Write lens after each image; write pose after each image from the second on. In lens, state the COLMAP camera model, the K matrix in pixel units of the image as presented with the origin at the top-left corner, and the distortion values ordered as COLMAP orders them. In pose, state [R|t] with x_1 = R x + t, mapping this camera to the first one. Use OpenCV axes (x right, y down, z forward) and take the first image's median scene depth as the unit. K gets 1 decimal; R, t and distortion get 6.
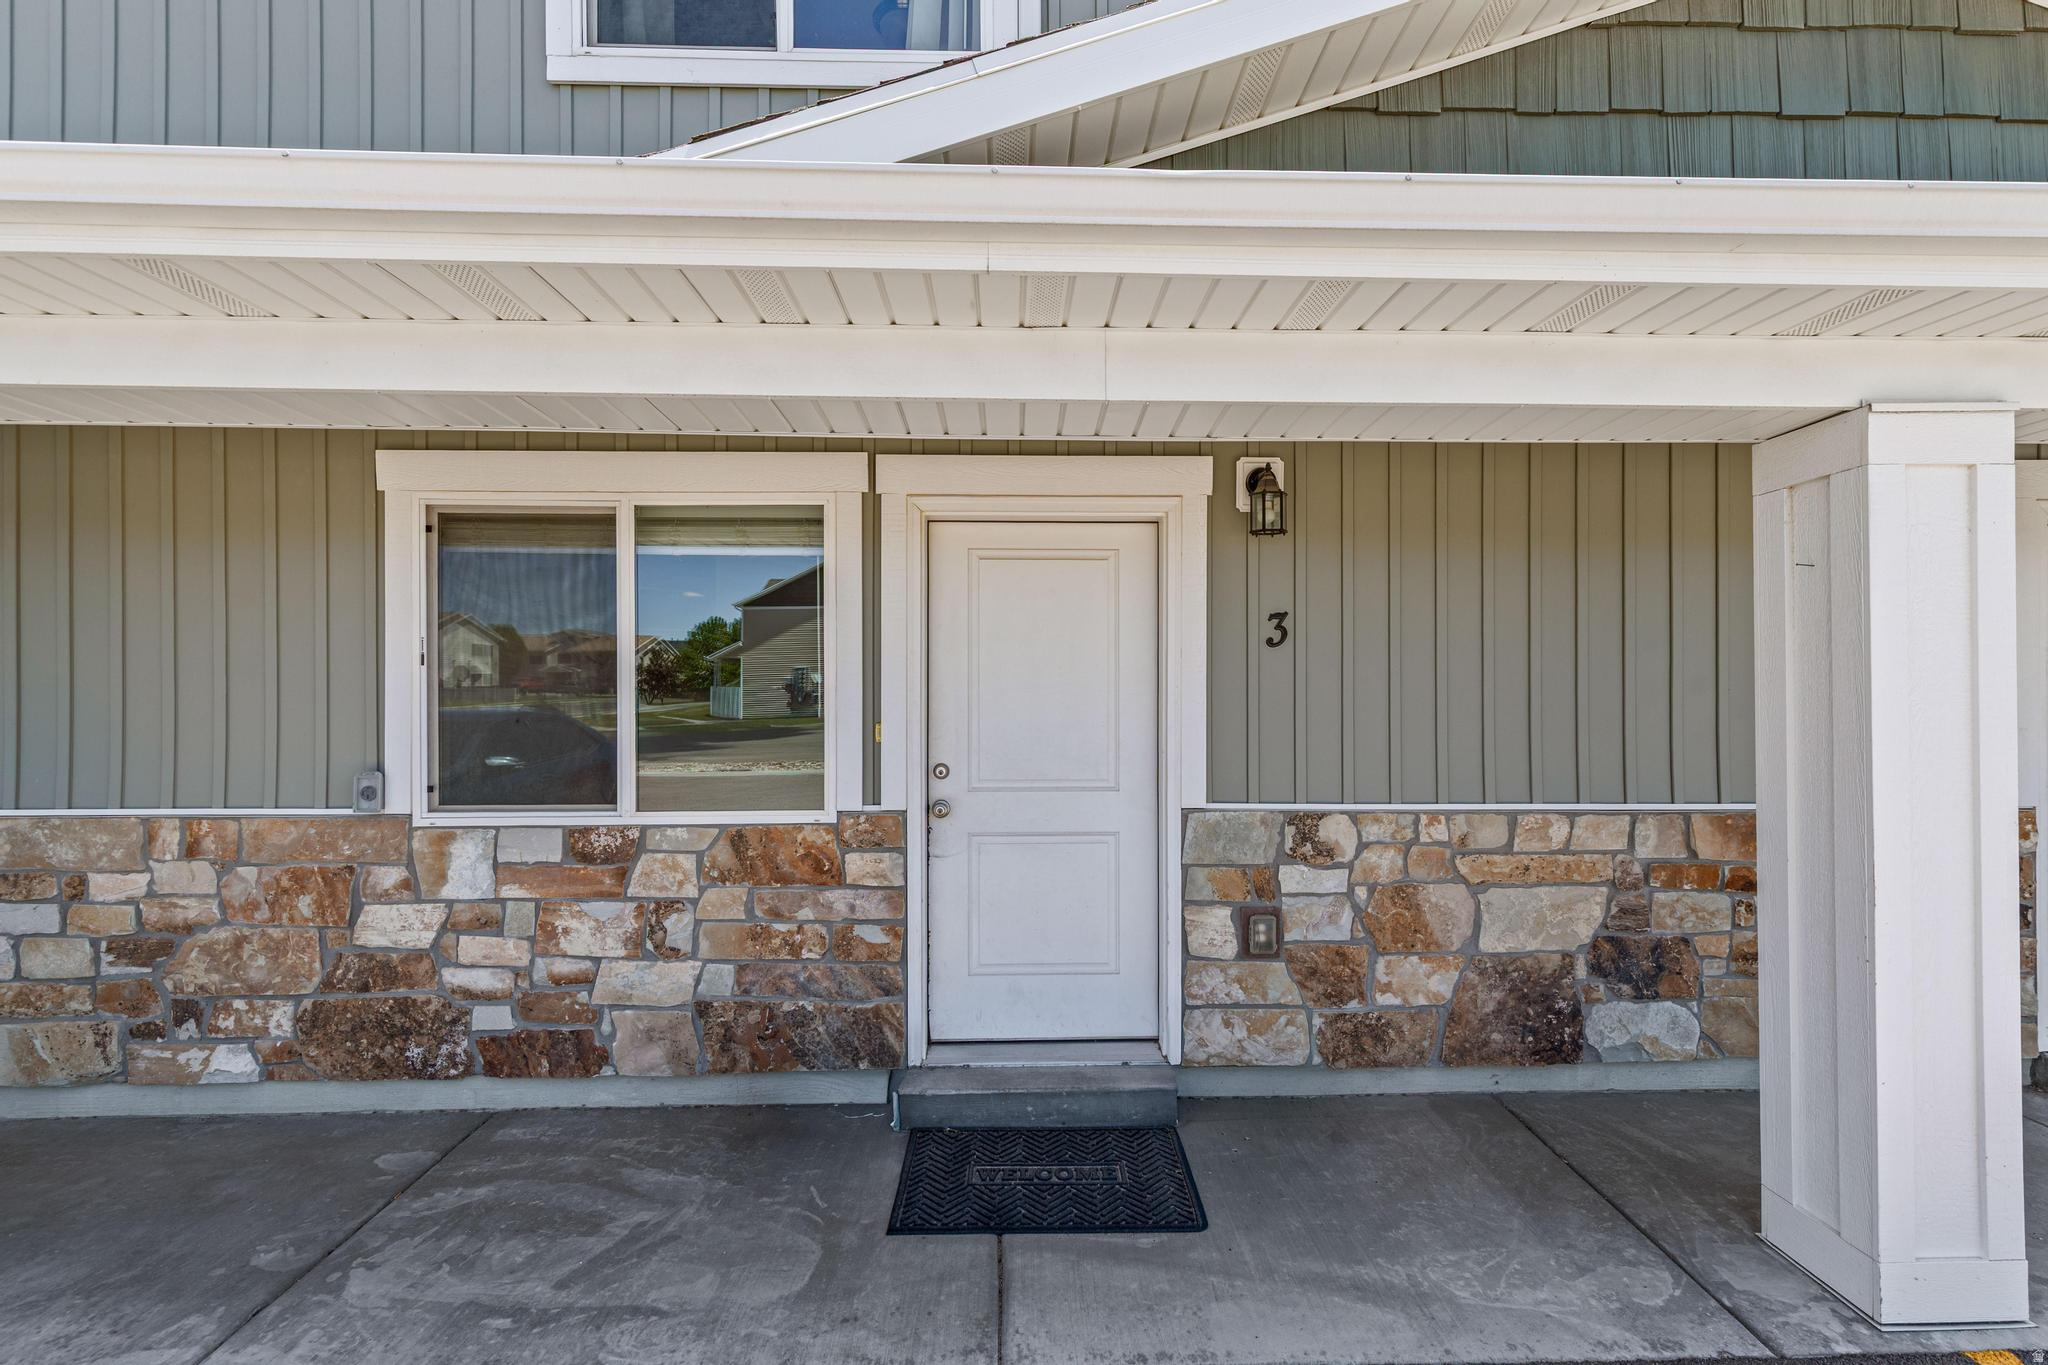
lens RADIAL K [[944.1, 0, 1036.5], [0, 944.1, 678.5], [0, 0, 1]] dist [0.006078, -0.000967]
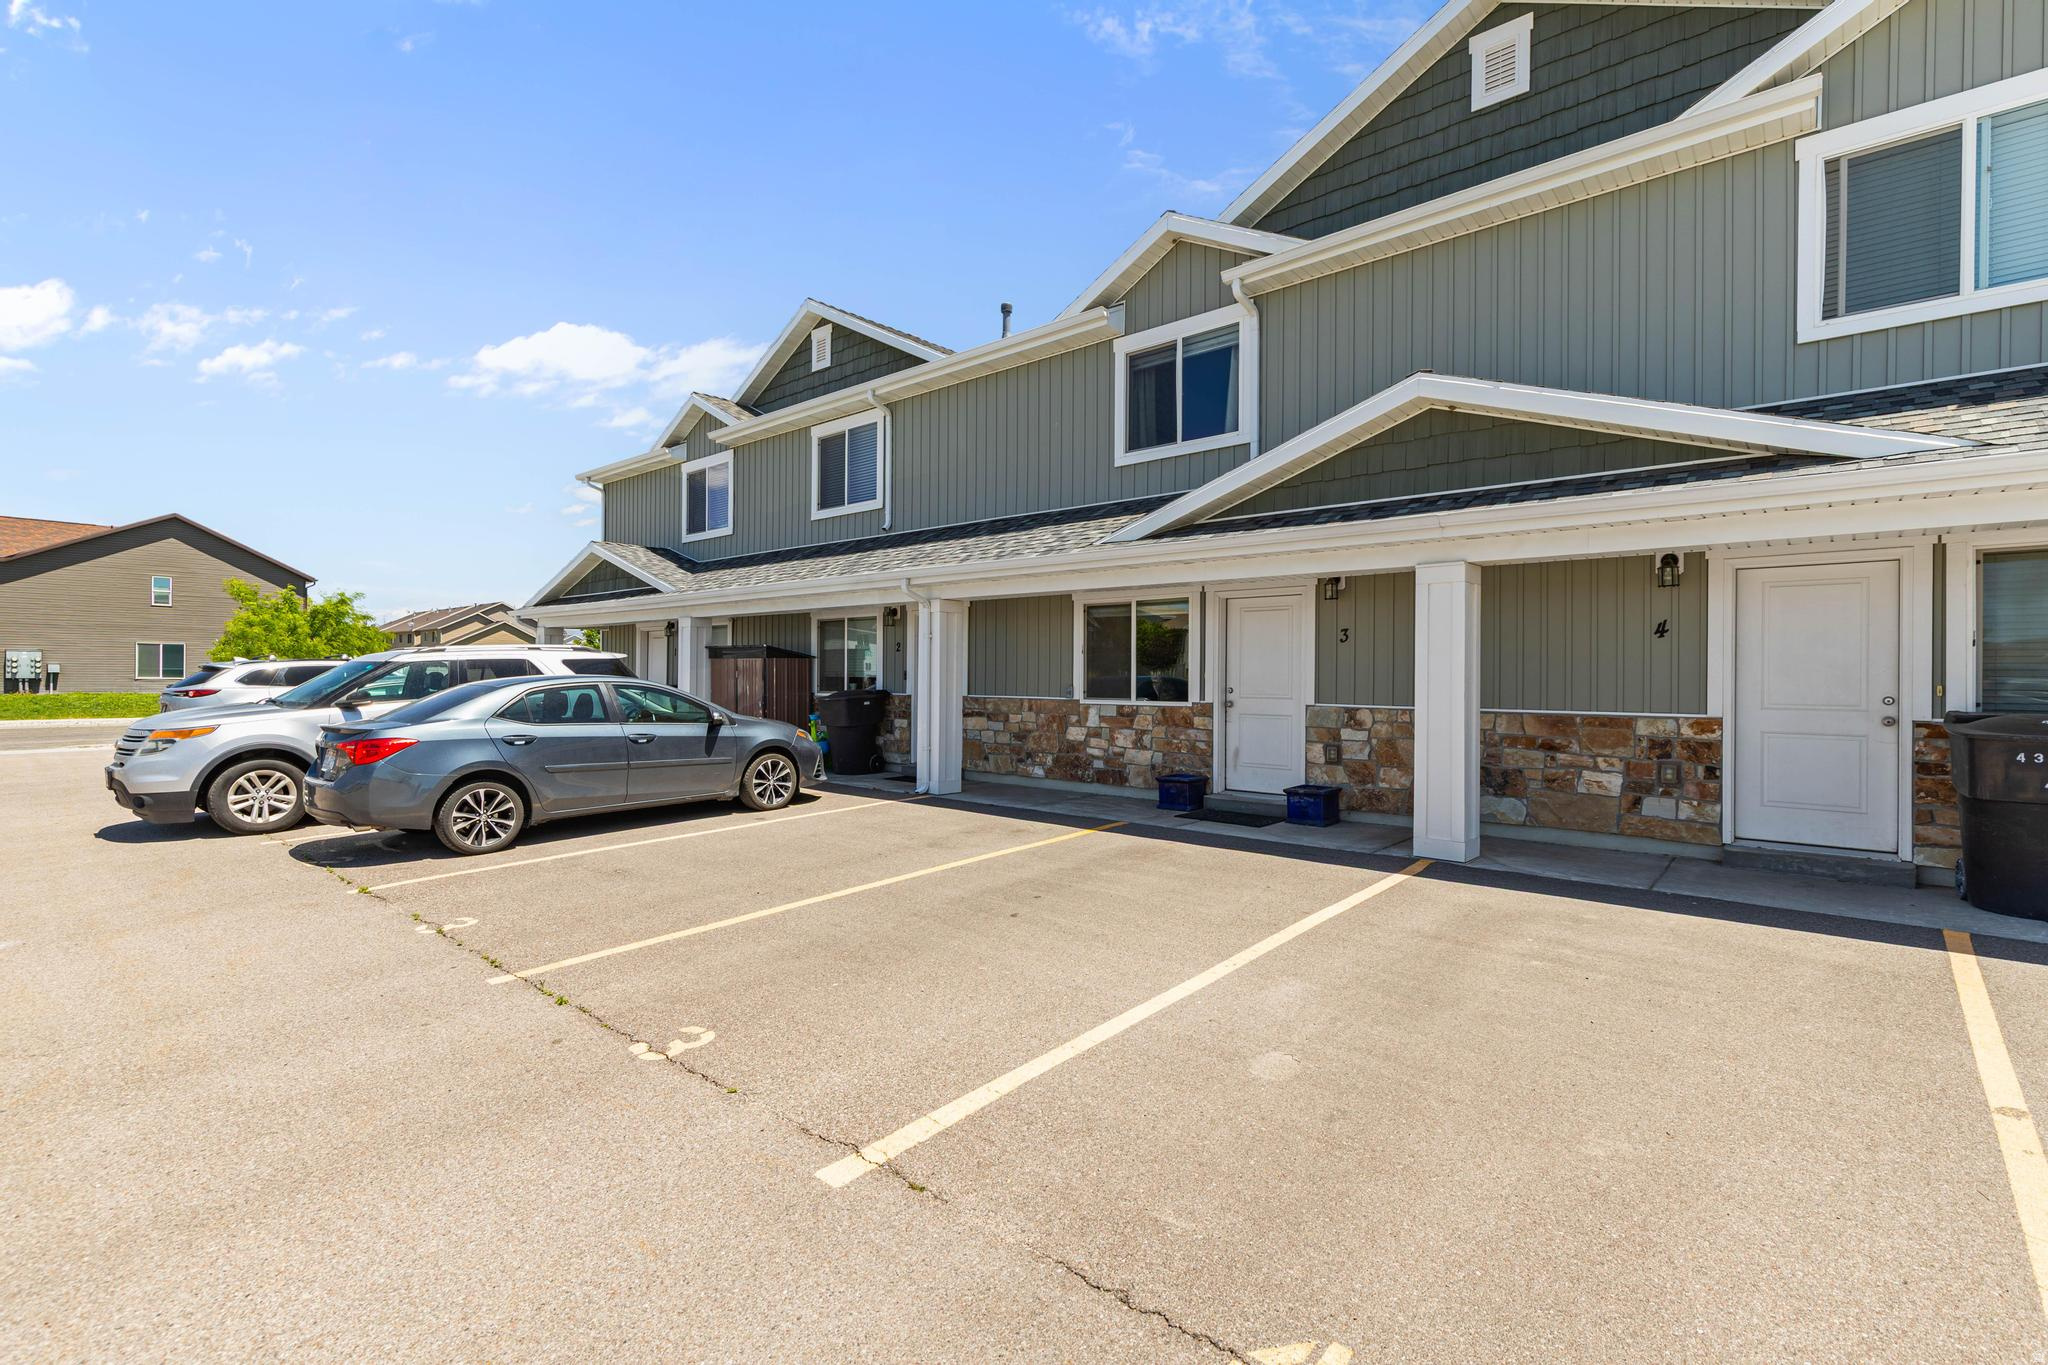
lens RADIAL K [[944.1, 0, 1033.5], [0, 944.1, 690.5], [0, 0, 1]] dist [0.006078, -0.000967]
pose [[0.729494, 0.014269, -0.683839, 1.420106], [-0.007823, 0.999891, 0.012518, 0.071590], [0.683943, -0.003783, 0.729526, -1.451619]]
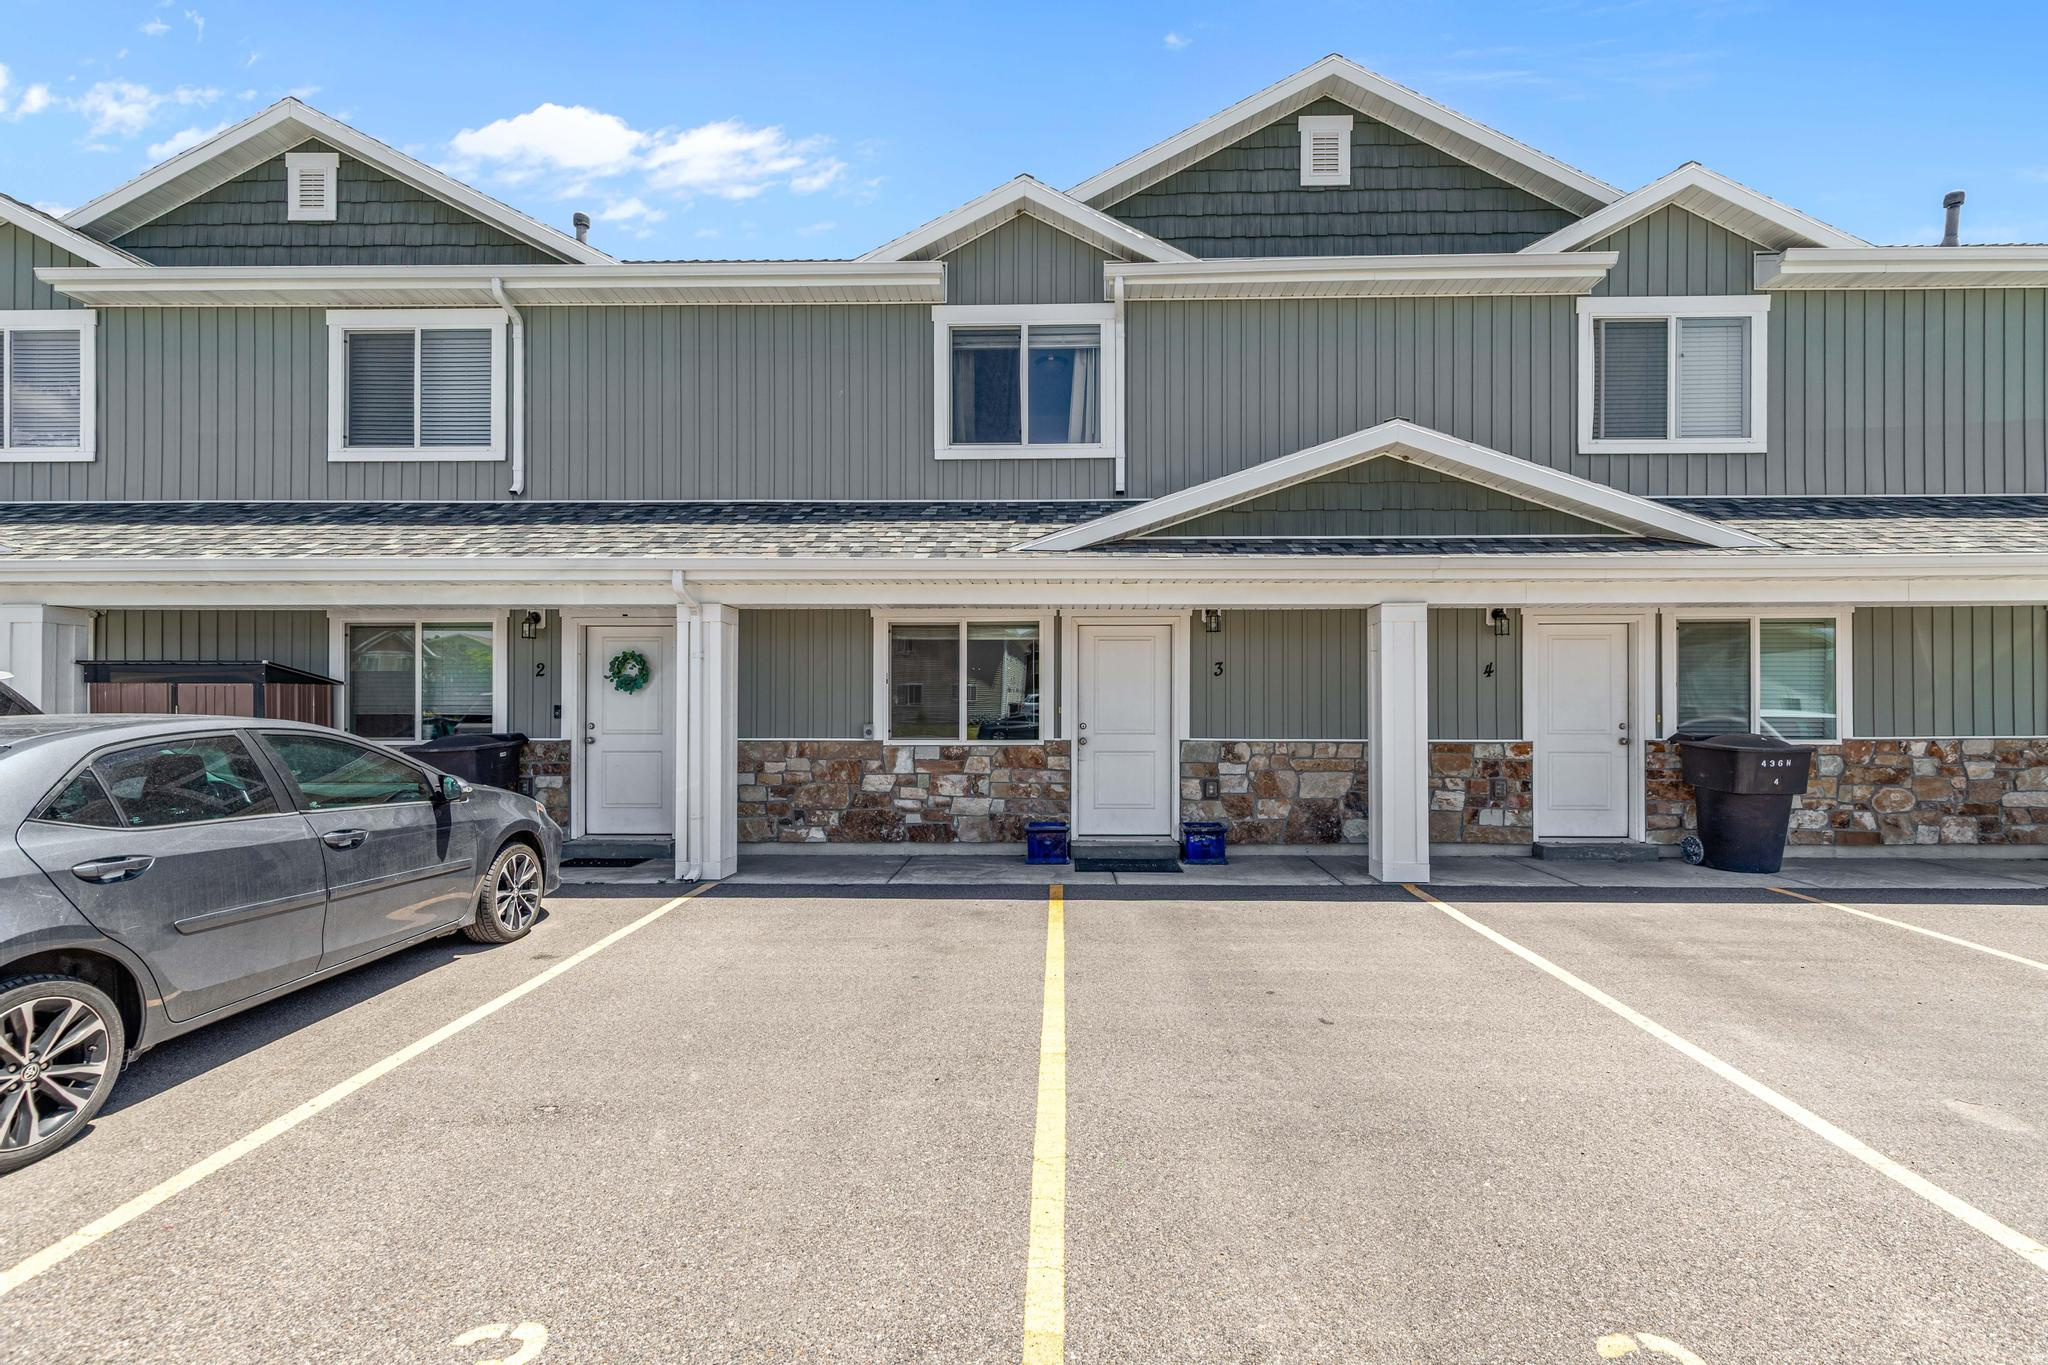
lens RADIAL K [[944.1, 0, 1029.6], [0, 944.1, 722.2], [0, 0, 1]] dist [0.006078, -0.000967]
pose [[0.998828, 0.000366, -0.048395, -0.126862], [0.000023, 0.999968, 0.008039, 0.070726], [0.048396, -0.008031, 0.998796, -1.567602]]
